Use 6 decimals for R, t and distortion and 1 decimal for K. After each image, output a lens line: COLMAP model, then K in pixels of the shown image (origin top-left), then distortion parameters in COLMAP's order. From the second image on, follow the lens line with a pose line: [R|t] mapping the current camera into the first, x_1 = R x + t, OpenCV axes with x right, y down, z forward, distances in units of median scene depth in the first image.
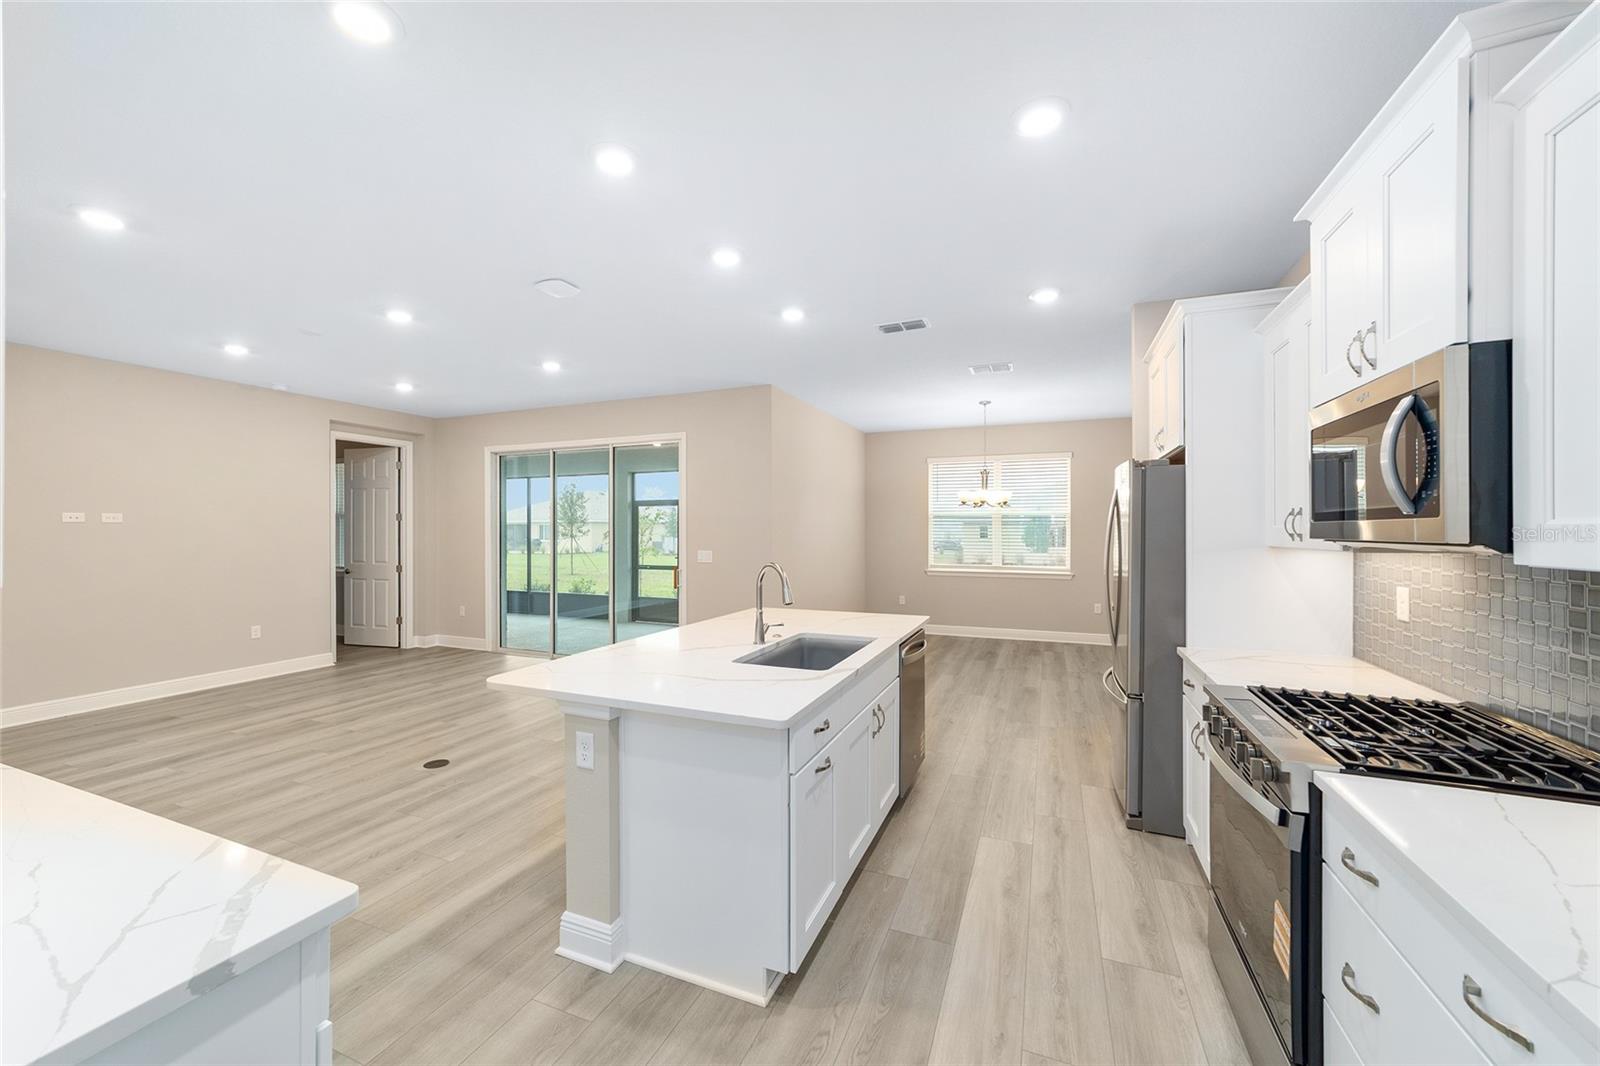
lens RADIAL K [[614.4, 0, 788.2], [0, 614.4, 530.1], [0, 0, 1]] dist [-0.007661, 0.004298]
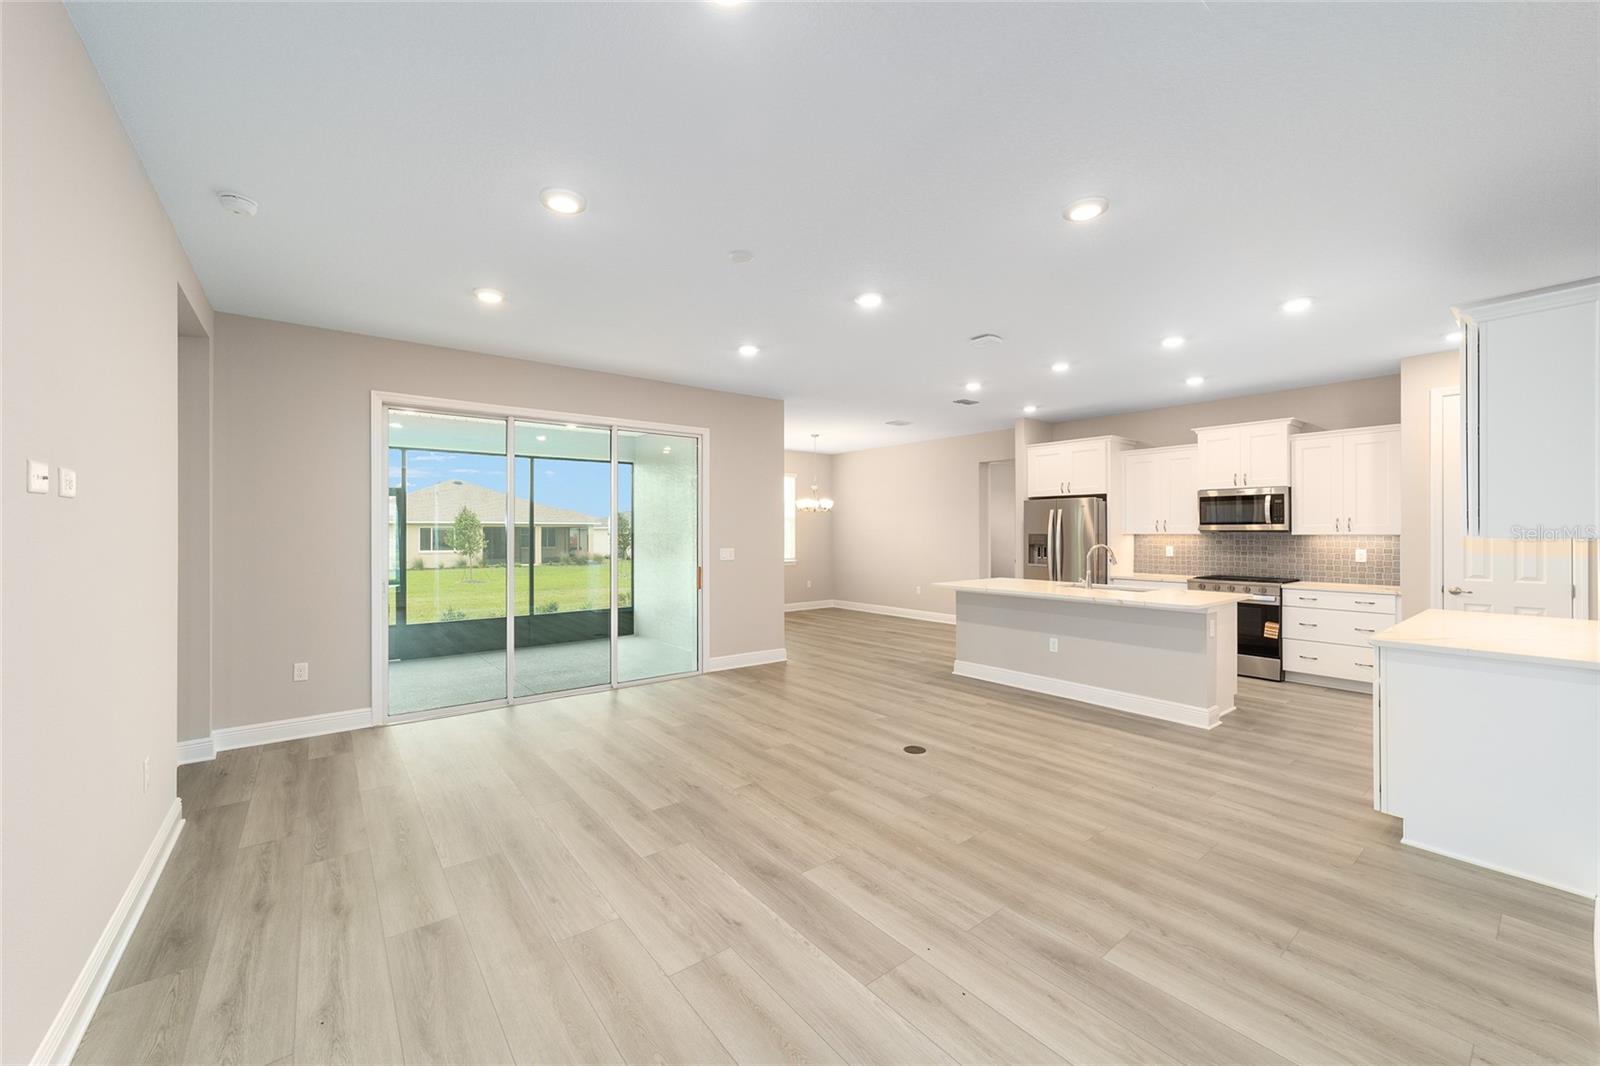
lens RADIAL K [[614.4, 0, 795.9], [0, 614.4, 530.5], [0, 0, 1]] dist [-0.007661, 0.004298]
pose [[0.492015, 0.000277, 0.870587, -1.942133], [0.002857, 0.999994, -0.001933, 0.009549], [-0.870582, 0.003438, 0.492012, 0.806518]]
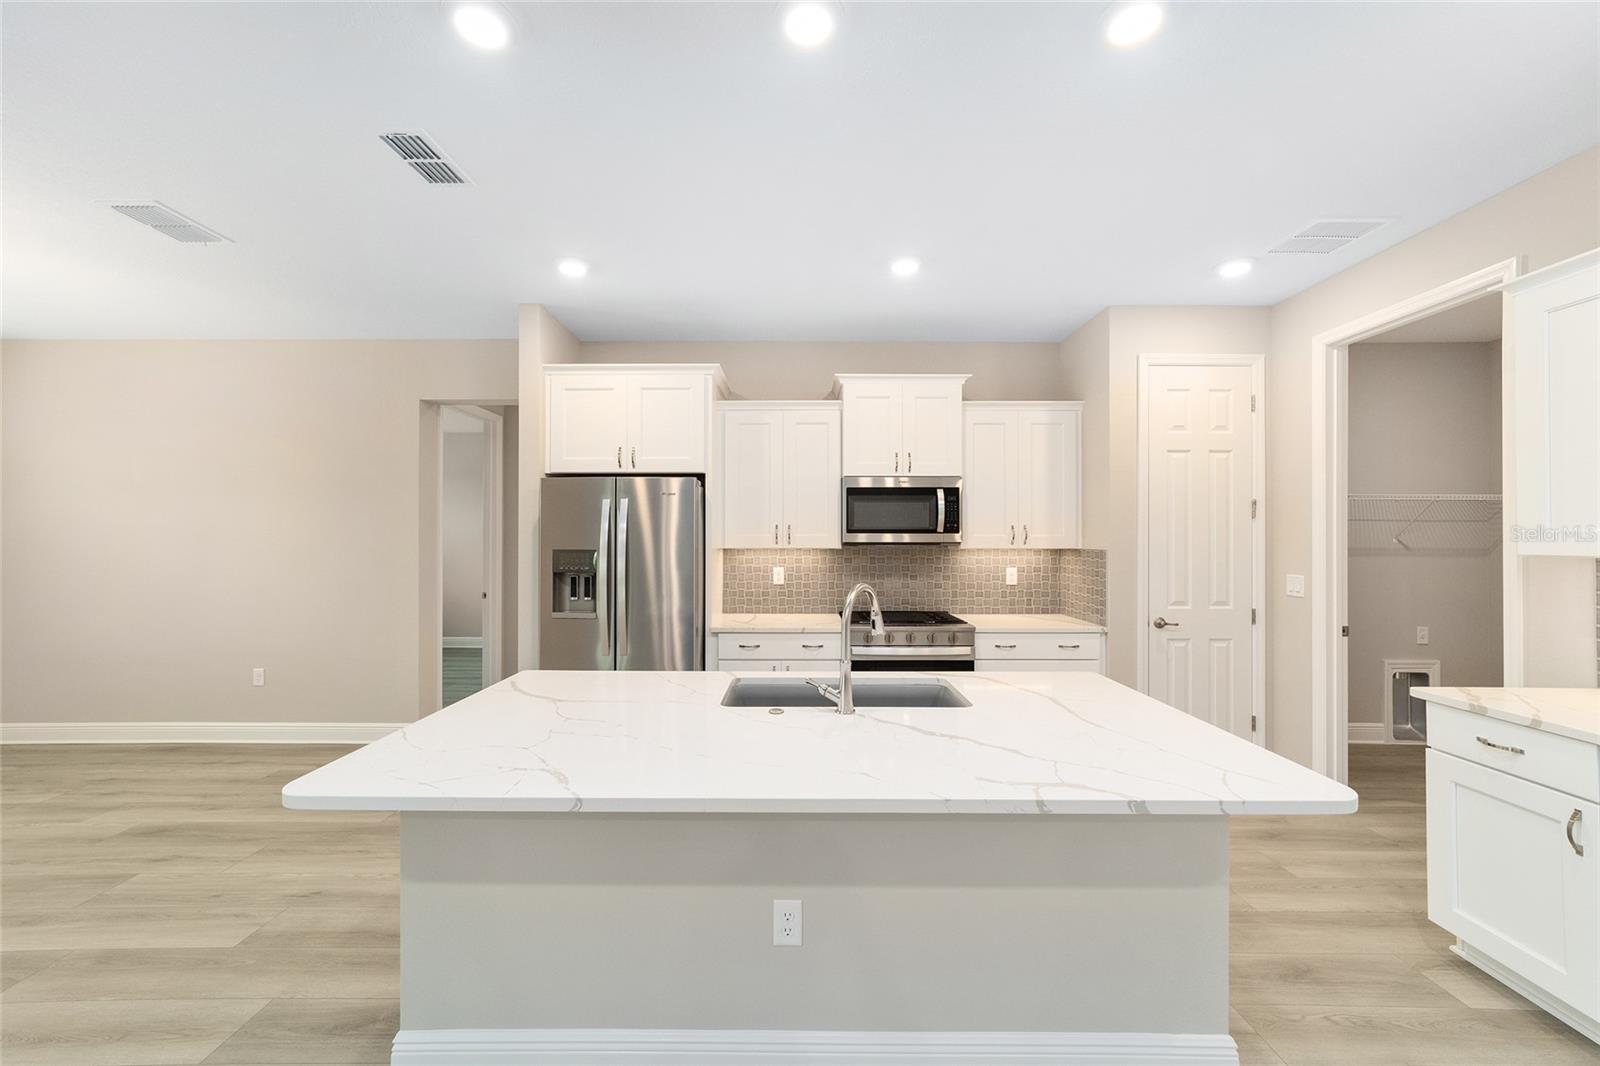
lens RADIAL K [[614.4, 0, 795.4], [0, 614.4, 535.0], [0, 0, 1]] dist [-0.007661, 0.004298]
pose [[-0.376656, 0.006945, 0.926327, -0.589715], [0.000917, 0.999974, -0.007124, 0.003071], [-0.926353, -0.001834, -0.376653, 1.212217]]
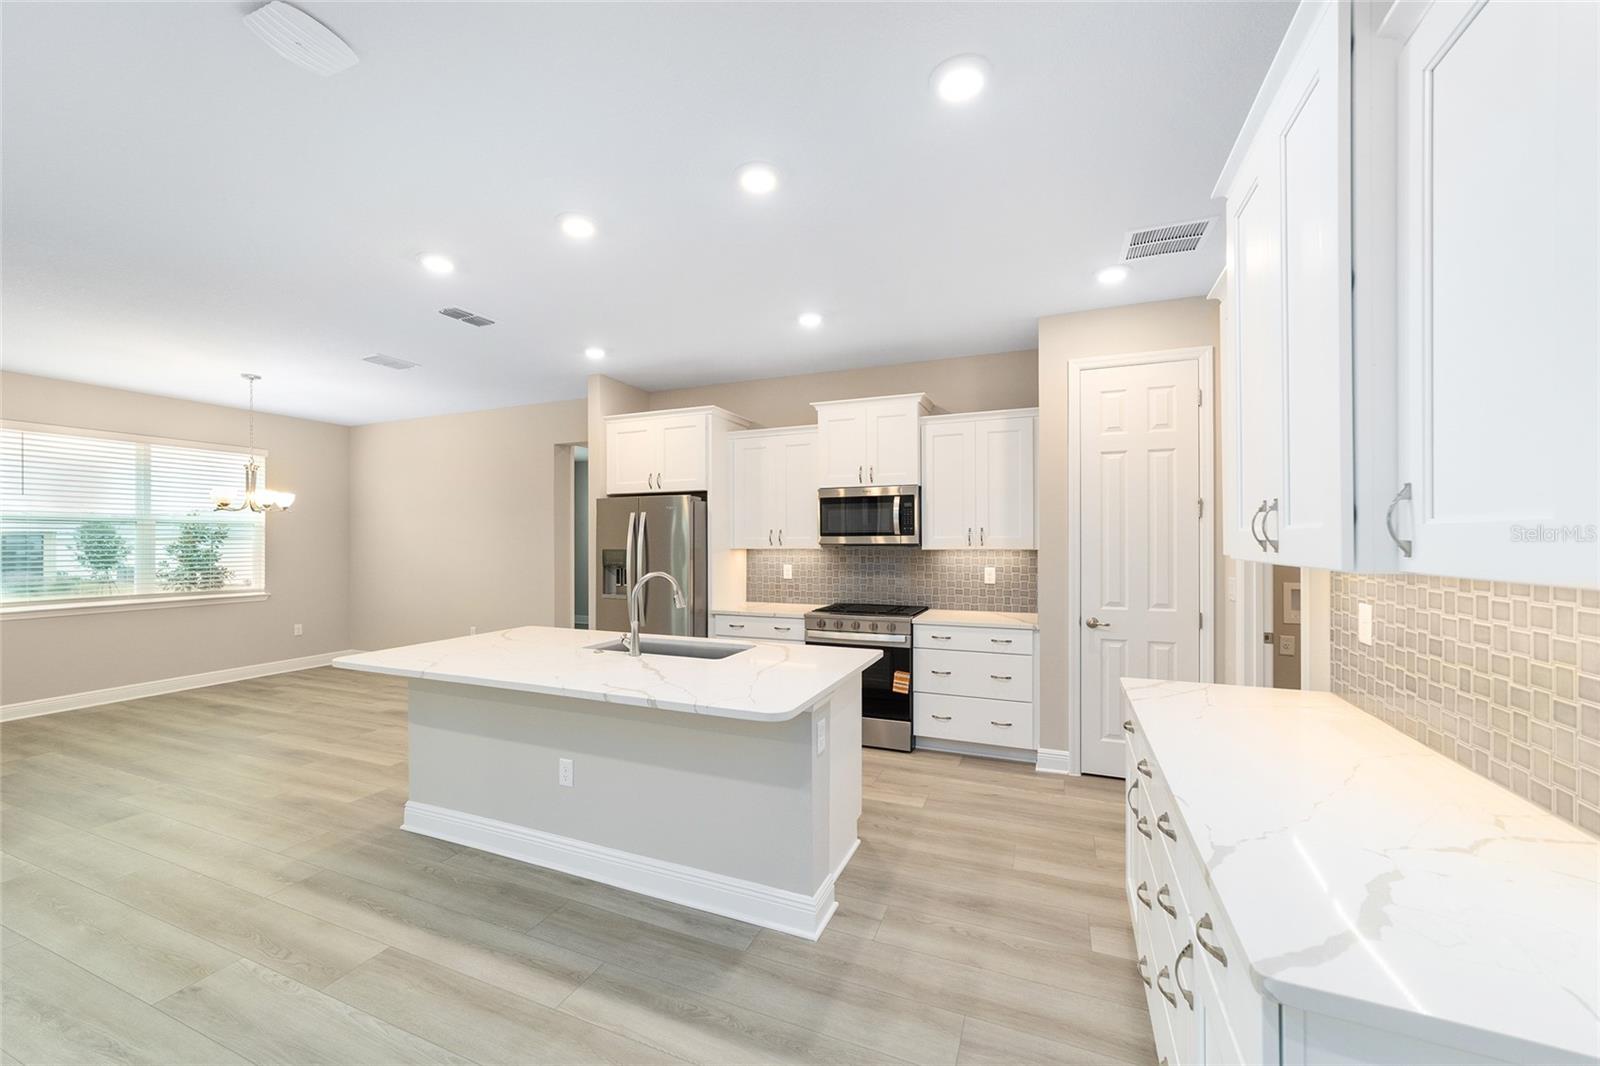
lens RADIAL K [[614.4, 0, 790.9], [0, 614.4, 541.5], [0, 0, 1]] dist [-0.007661, 0.004298]
pose [[0.007420, -0.000161, 0.999972, -0.966957], [0.003856, 0.999993, 0.000132, 0.002880], [-0.999965, 0.003855, 0.007421, 0.697088]]
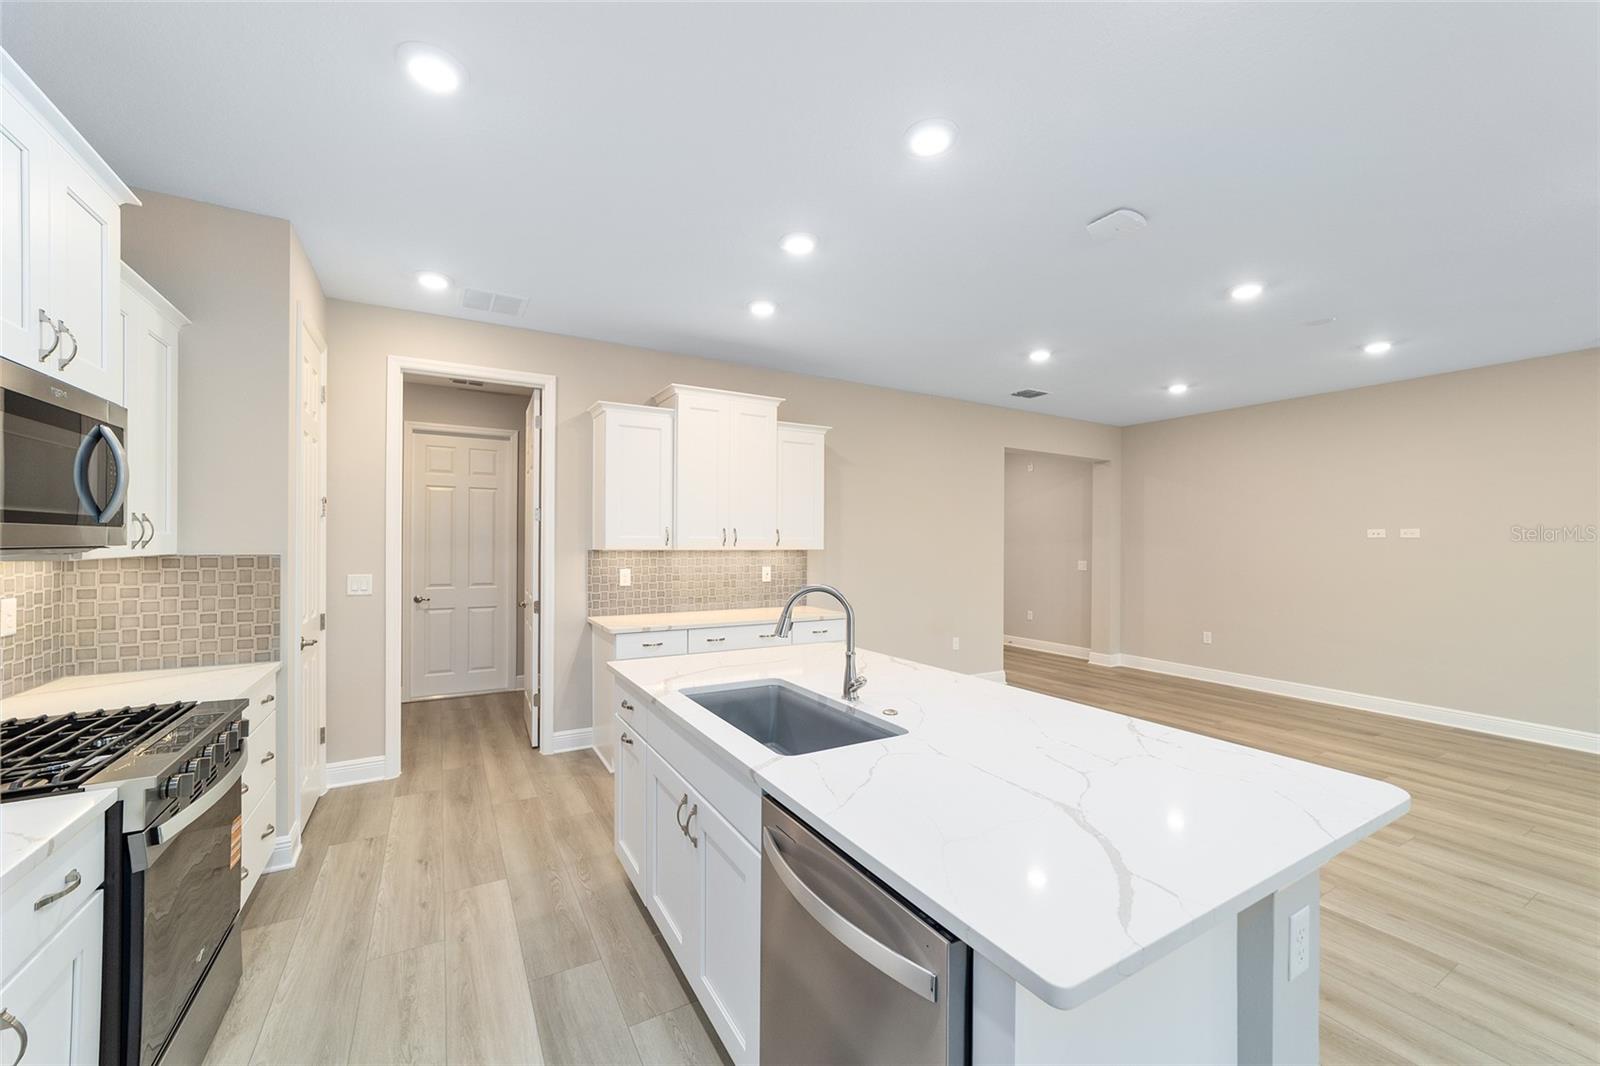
lens RADIAL K [[614.4, 0, 791.0], [0, 614.4, 536.9], [0, 0, 1]] dist [-0.007661, 0.004298]
pose [[-0.602688, -0.012095, -0.797885, 0.538025], [-0.006189, 0.999926, -0.010483, 0.005040], [0.797953, -0.001380, -0.602719, 1.293915]]
